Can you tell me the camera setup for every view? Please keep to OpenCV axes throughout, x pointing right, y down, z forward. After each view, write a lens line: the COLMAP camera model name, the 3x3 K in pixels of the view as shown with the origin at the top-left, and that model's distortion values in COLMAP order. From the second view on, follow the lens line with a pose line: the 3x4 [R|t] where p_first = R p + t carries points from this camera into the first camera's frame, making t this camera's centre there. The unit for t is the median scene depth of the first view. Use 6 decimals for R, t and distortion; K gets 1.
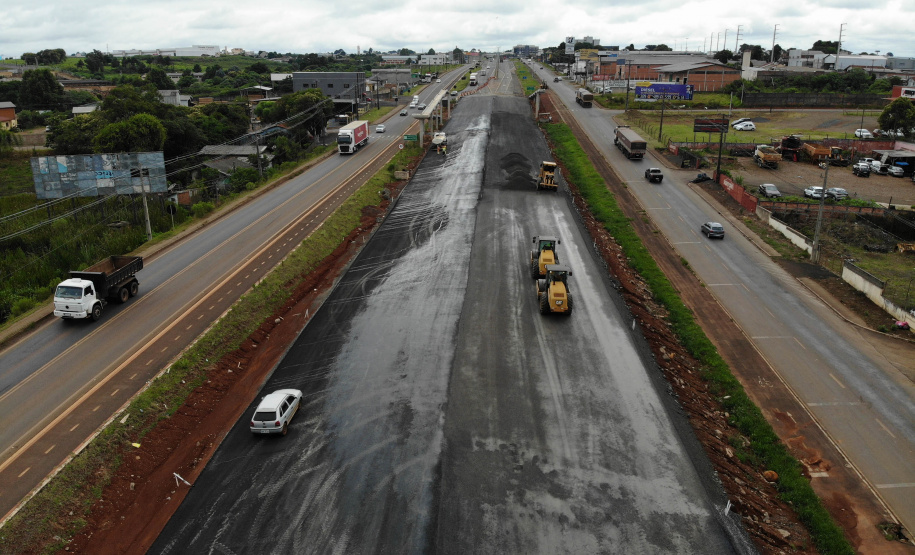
lens RADIAL K [[702.5, 0, 443.2], [0, 702.5, 290.7], [0, 0, 1]] dist [0.104866, -0.254391]
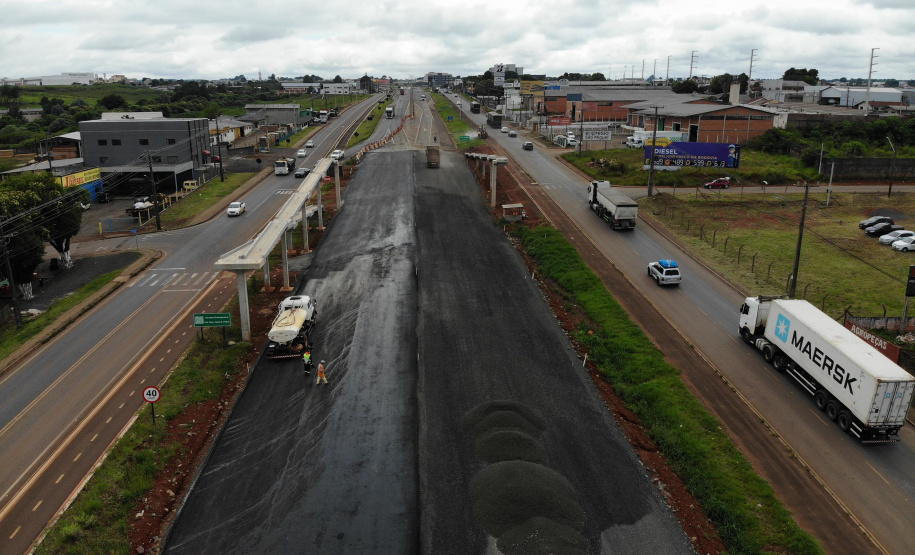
lens RADIAL K [[702.5, 0, 443.2], [0, 702.5, 290.7], [0, 0, 1]] dist [0.104866, -0.254391]
pose [[0.992818, -0.030303, 0.115735, 0.020255], [0.034150, 0.998923, -0.031401, -0.135244], [-0.114658, 0.035128, 0.992784, 0.376408]]
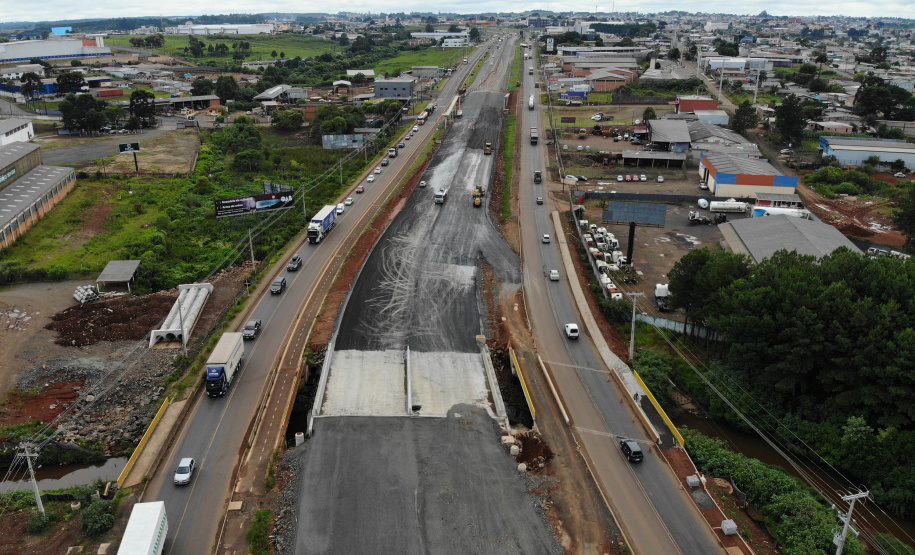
lens RADIAL K [[703.4, 0, 436.4], [0, 703.4, 279.2], [0, 0, 1]] dist [0.143297, -0.303330]
pose [[0.999267, 0.011664, -0.036467, 0.017875], [-0.010188, 0.999131, 0.040419, 0.121227], [0.036907, -0.040018, 0.998517, -0.824128]]
